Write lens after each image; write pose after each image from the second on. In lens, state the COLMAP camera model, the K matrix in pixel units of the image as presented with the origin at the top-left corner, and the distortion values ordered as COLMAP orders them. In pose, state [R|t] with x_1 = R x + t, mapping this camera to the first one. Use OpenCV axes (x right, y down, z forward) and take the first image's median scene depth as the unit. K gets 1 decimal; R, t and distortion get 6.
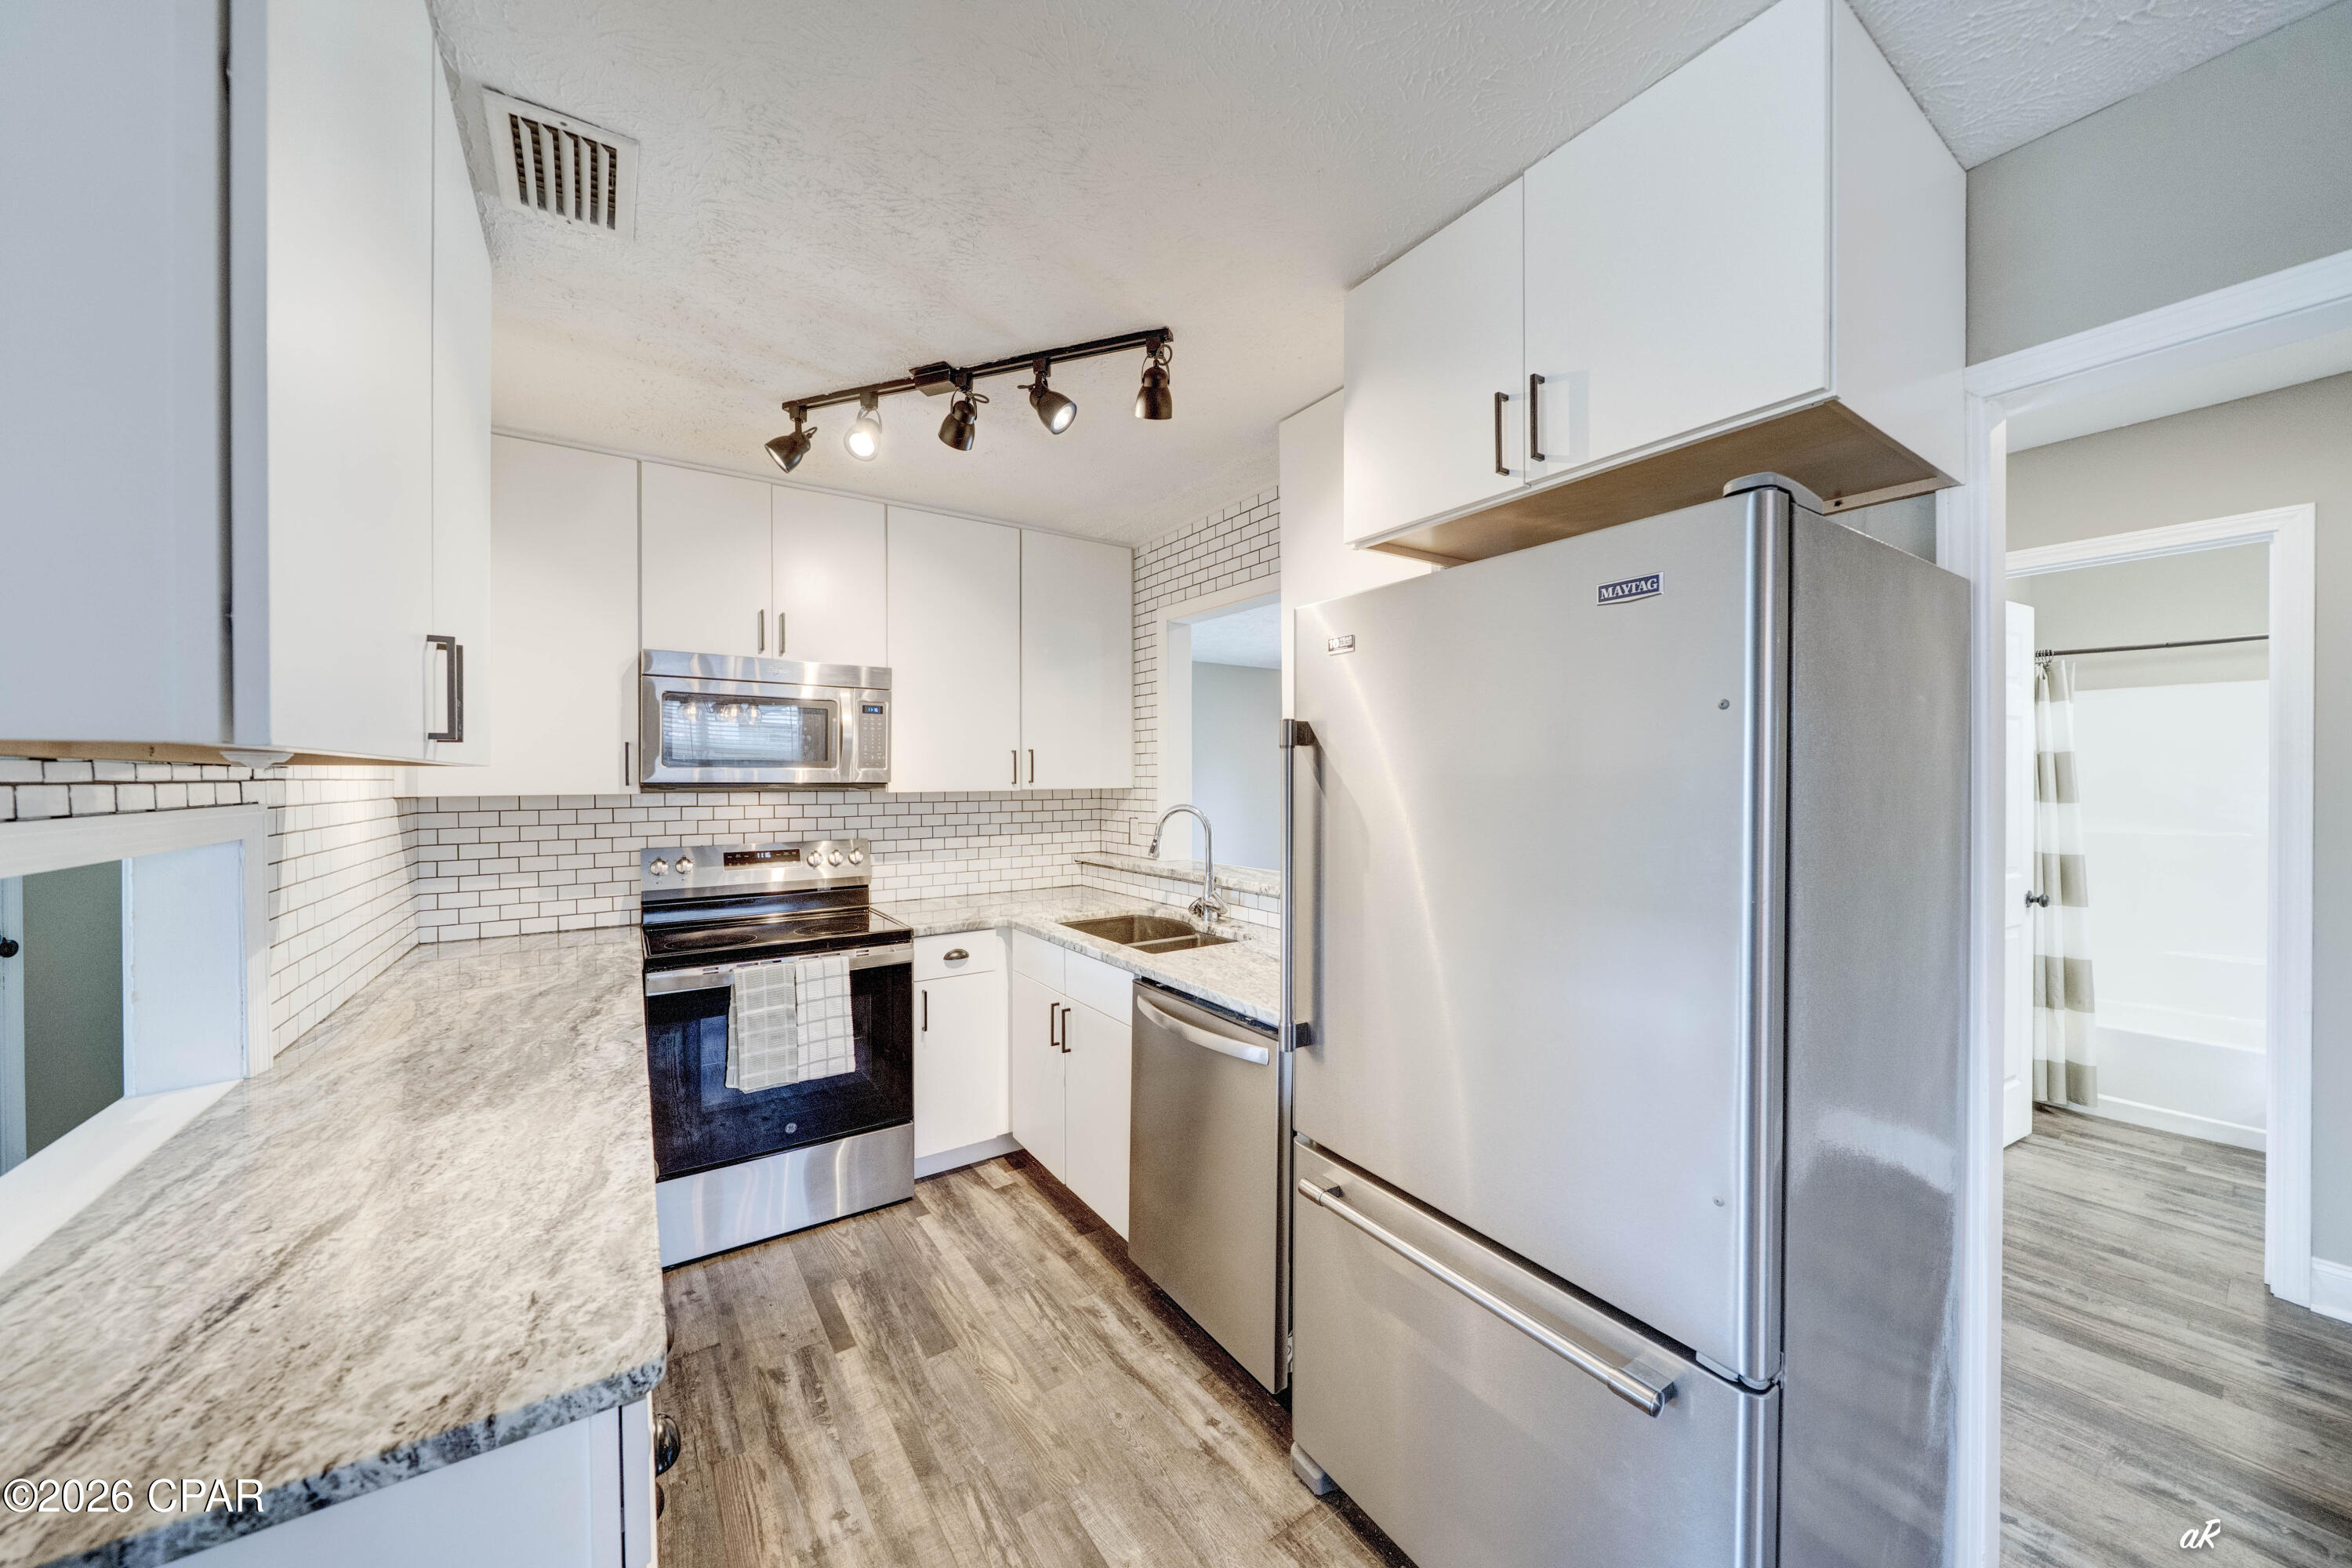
lens RADIAL K [[814.9, 0, 1167.0], [0, 814.9, 781.1], [0, 0, 1]] dist [-0.003208, -0.000184]
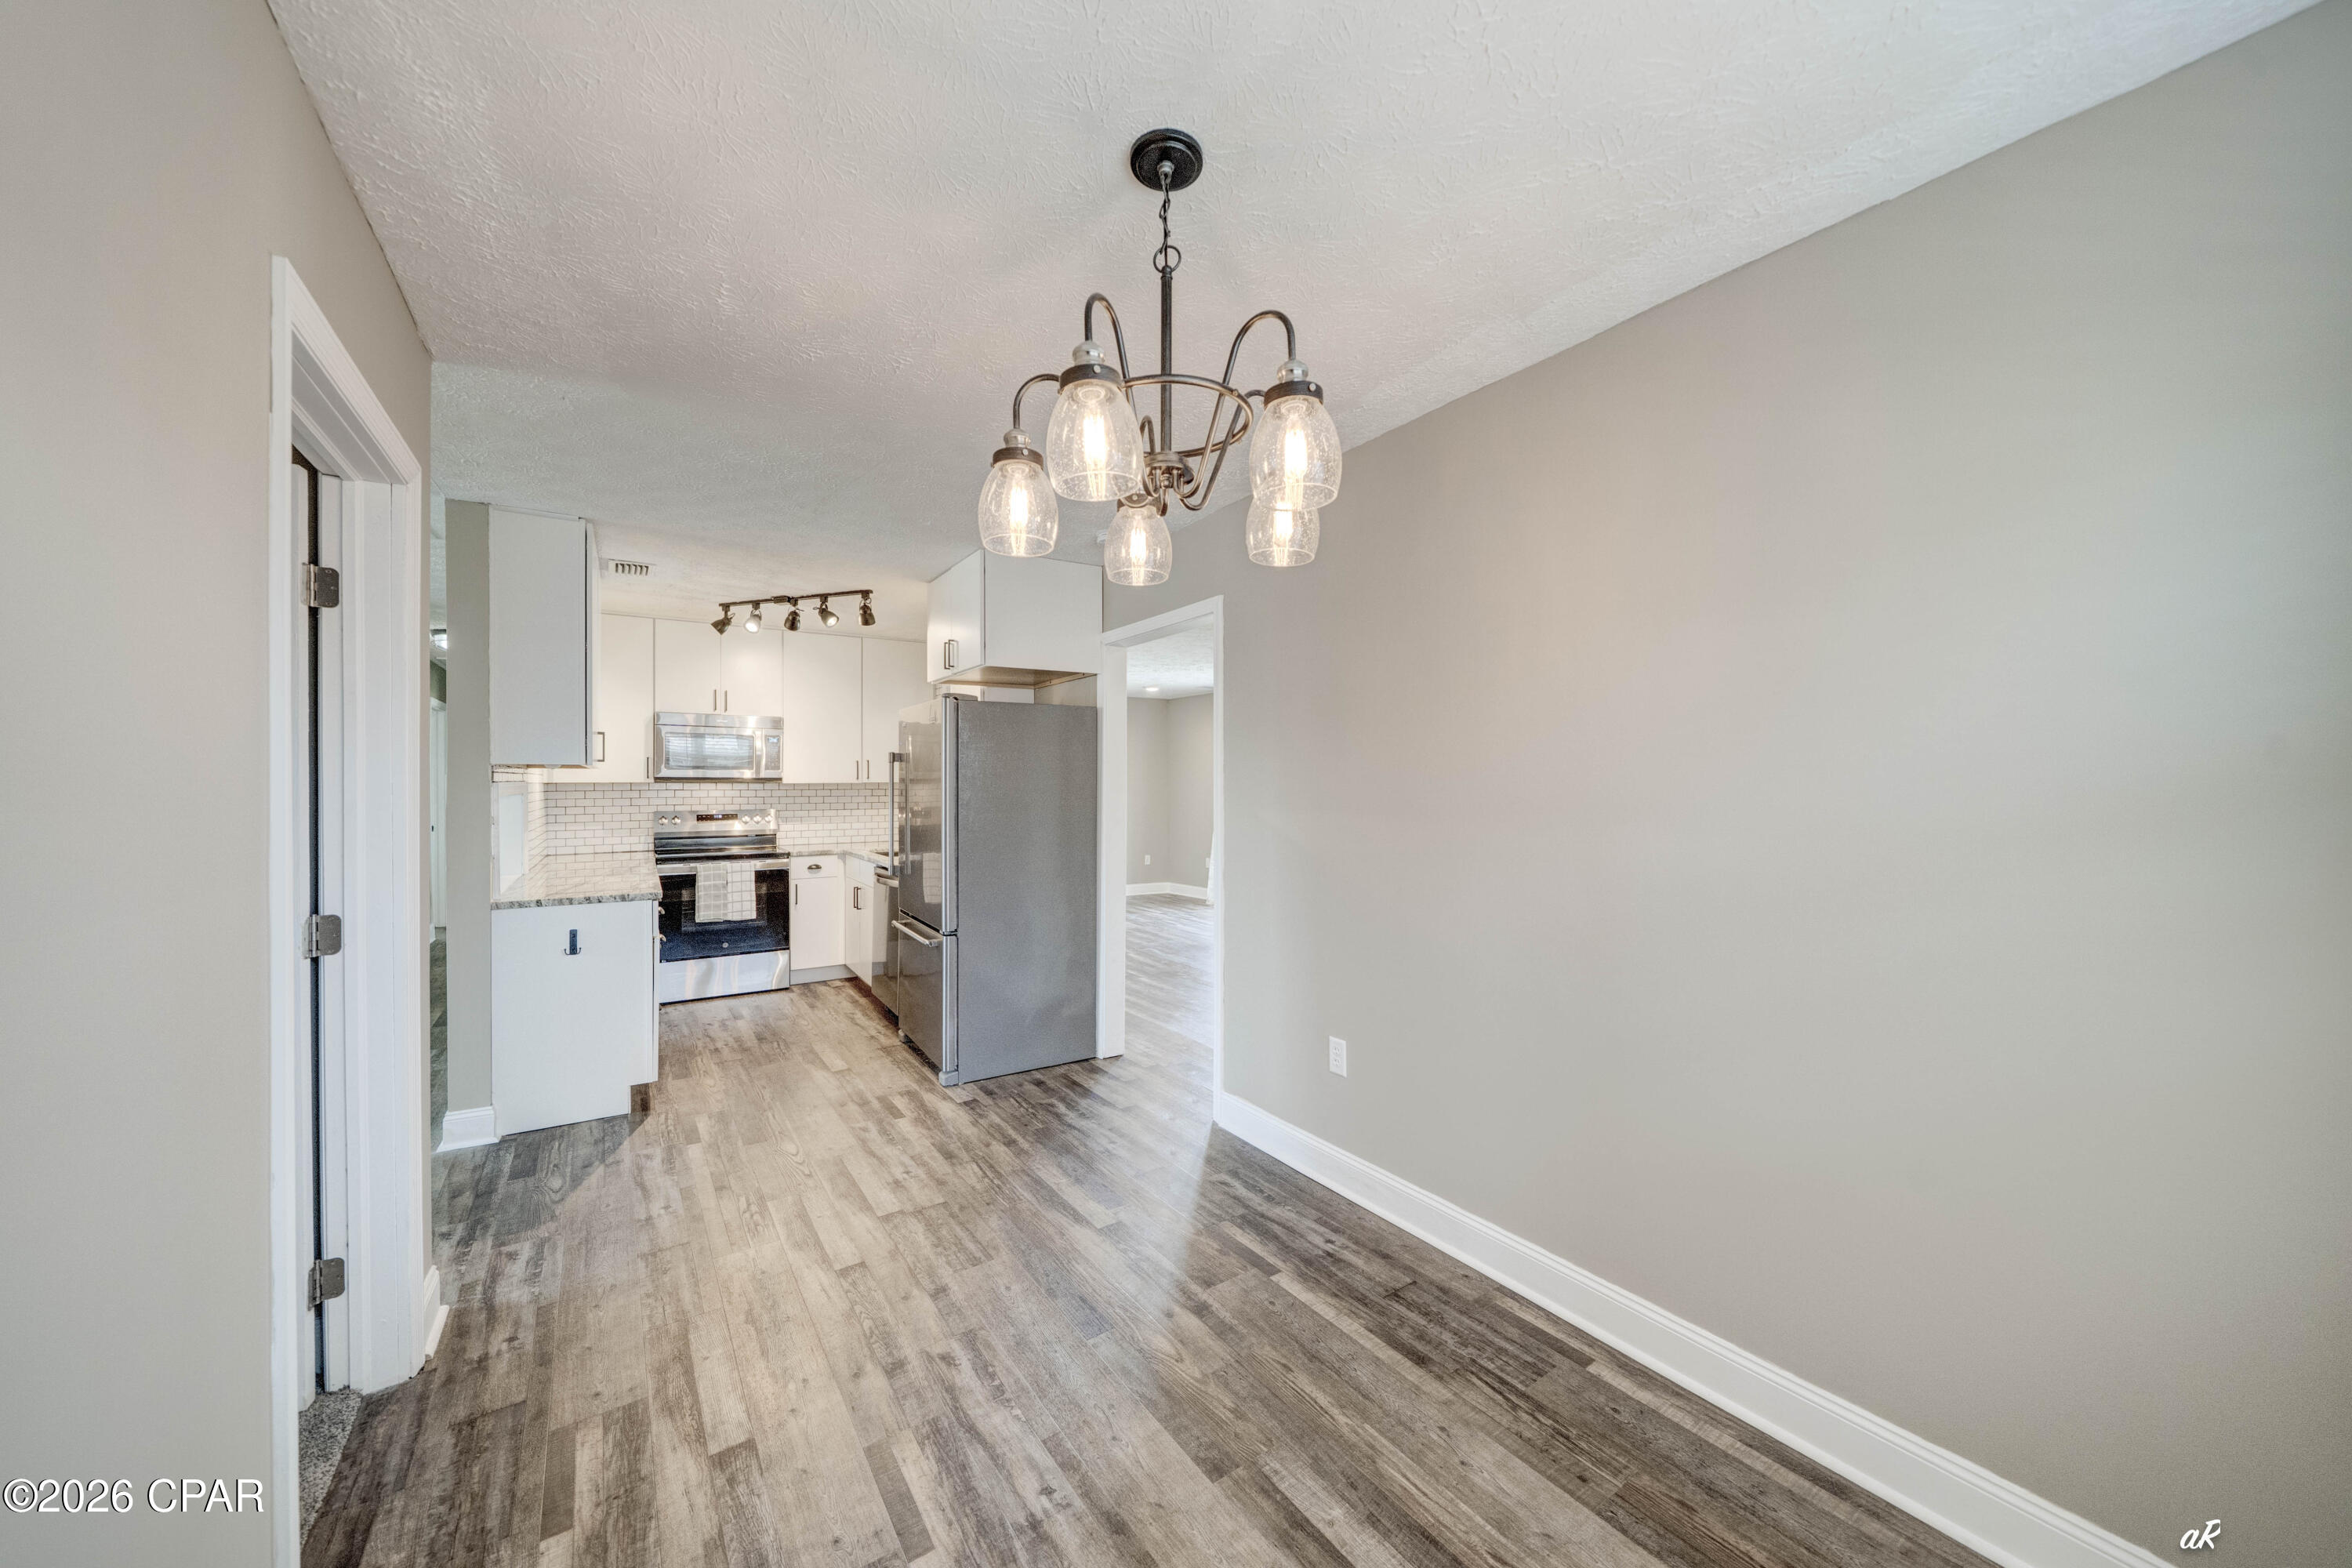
lens RADIAL K [[834.3, 0, 1166.7], [0, 834.3, 783.1], [0, 0, 1]] dist [-0.001111, -0.000054]
pose [[0.999788, 0.003213, -0.020340, 0.715918], [-0.003219, 0.999995, -0.000249, 0.013893], [0.020339, 0.000314, 0.999793, -1.118726]]
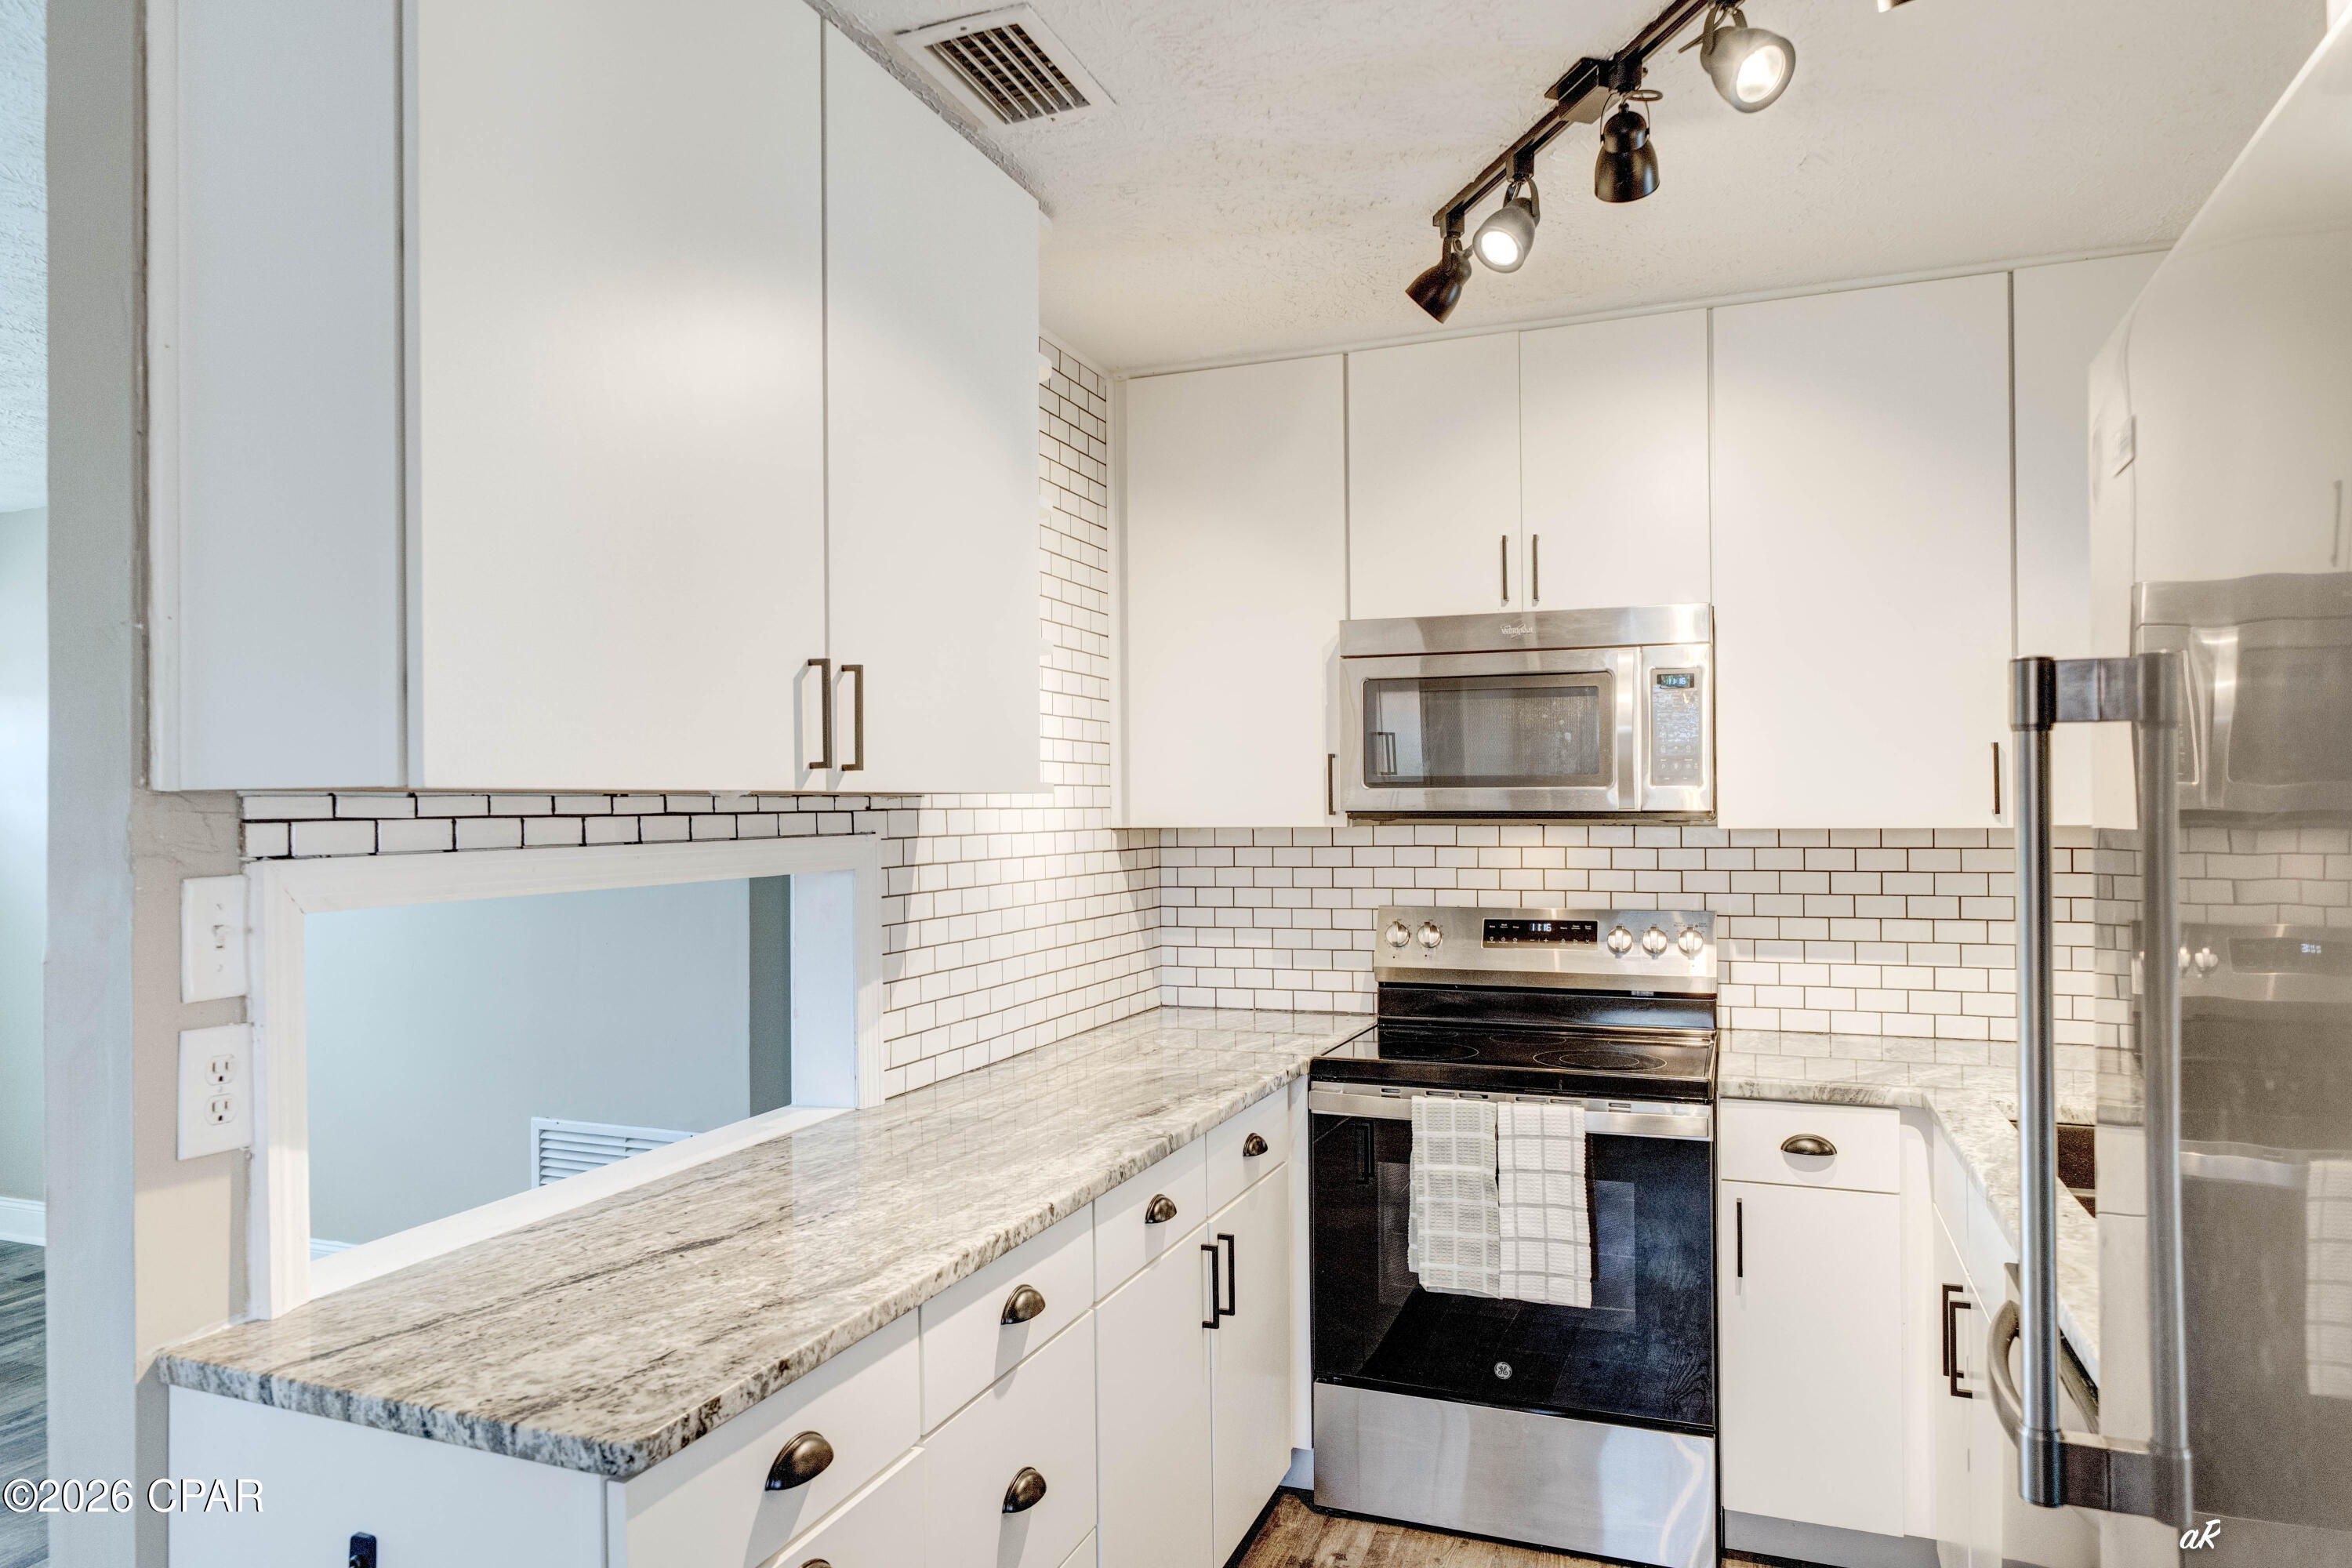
lens RADIAL K [[1461.5, 0, 1166.2], [0, 1461.5, 796.8], [0, 0, 1]] dist [0.002726, 0.000817]
pose [[0.569688, -0.006126, -0.821838, 0.314940], [0.002606, 0.999981, -0.005647, -0.003757], [0.821857, 0.001076, 0.569693, 0.160617]]
